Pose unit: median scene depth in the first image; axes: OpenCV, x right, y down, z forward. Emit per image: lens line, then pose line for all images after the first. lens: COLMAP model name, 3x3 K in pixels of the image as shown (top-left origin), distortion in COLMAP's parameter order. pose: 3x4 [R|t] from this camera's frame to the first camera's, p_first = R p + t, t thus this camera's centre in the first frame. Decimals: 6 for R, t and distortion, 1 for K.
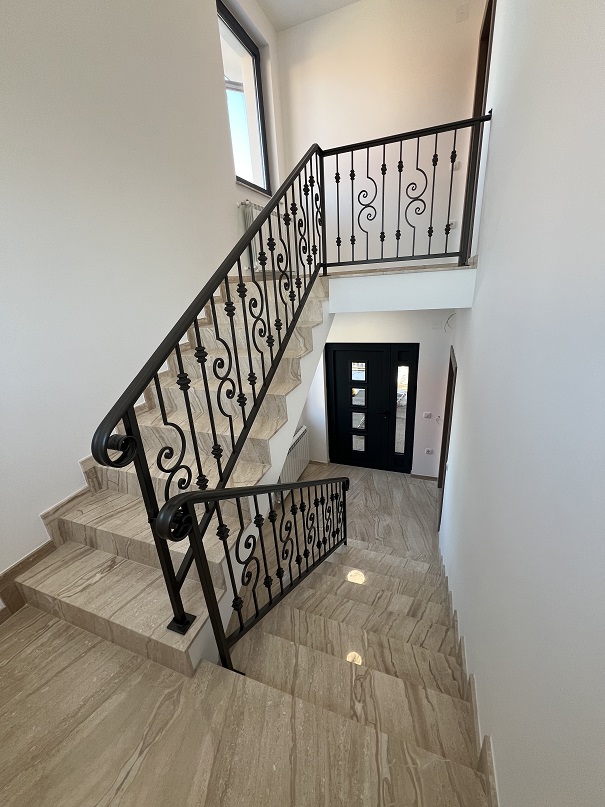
lens RADIAL K [[323.6, 0, 302.5], [0, 323.6, 403.5], [0, 0, 1]] dist [-0.000240, -0.000331]
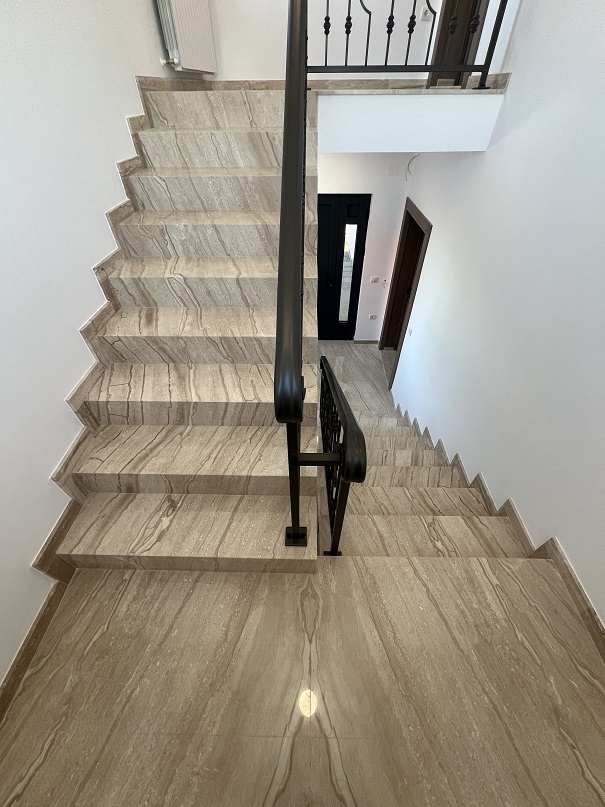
lens RADIAL K [[323.6, 0, 302.5], [0, 323.6, 403.5], [0, 0, 1]] dist [-0.000240, -0.000331]
pose [[0.940954, -0.189521, 0.280512, -0.470046], [0.063824, 0.913061, 0.402797, -0.084528], [-0.332463, -0.361110, 0.871245, 0.227319]]
